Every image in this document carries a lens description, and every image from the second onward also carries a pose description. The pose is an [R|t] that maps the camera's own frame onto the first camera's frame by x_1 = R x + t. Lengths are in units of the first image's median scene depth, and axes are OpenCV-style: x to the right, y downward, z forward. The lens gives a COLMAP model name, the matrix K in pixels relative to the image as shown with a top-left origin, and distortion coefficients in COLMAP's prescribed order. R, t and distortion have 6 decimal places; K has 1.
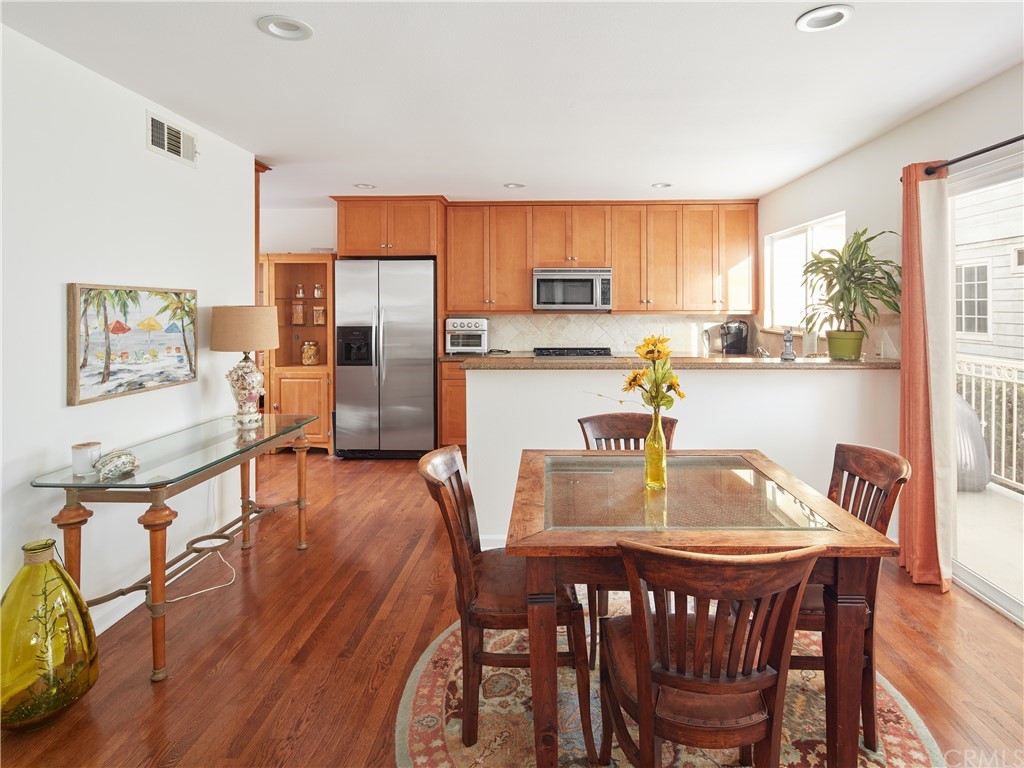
lens RADIAL K [[574.9, 0, 531.5], [0, 574.9, 307.3], [0, 0, 1]] dist [0.001649, -0.000438]
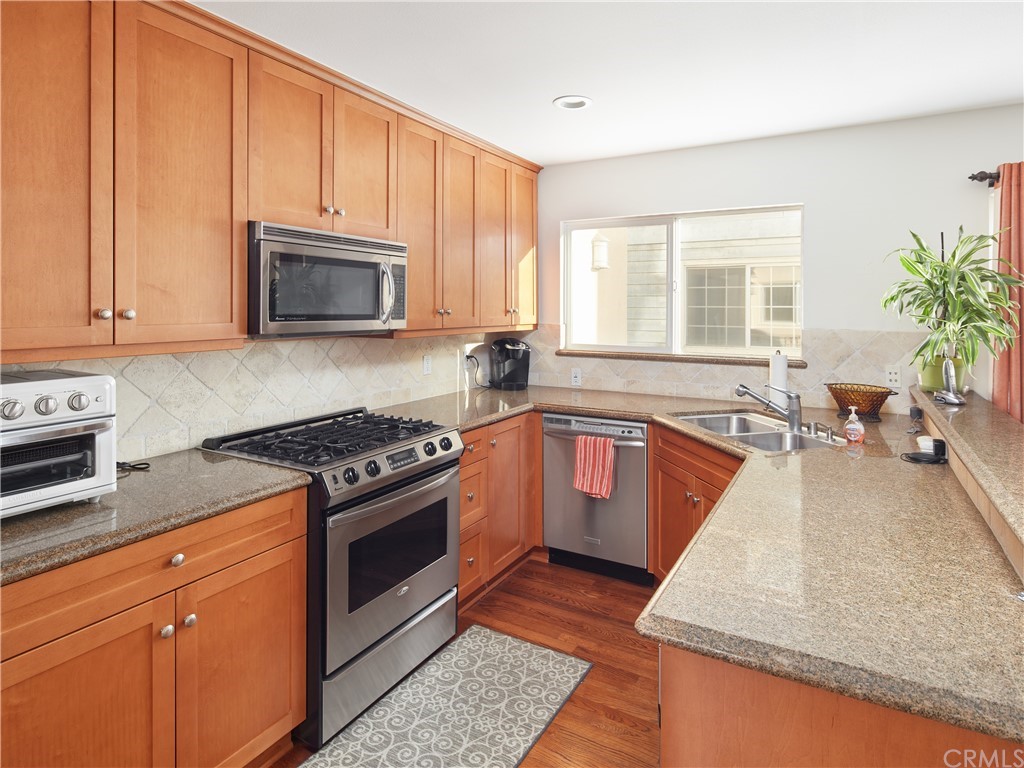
lens RADIAL K [[574.9, 0, 531.5], [0, 574.9, 307.3], [0, 0, 1]] dist [0.001649, -0.000438]
pose [[0.456551, 0.002303, 0.889694, -0.240278], [-0.006017, 0.999982, 0.000499, -0.015380], [-0.889677, -0.005582, 0.456557, 0.681205]]
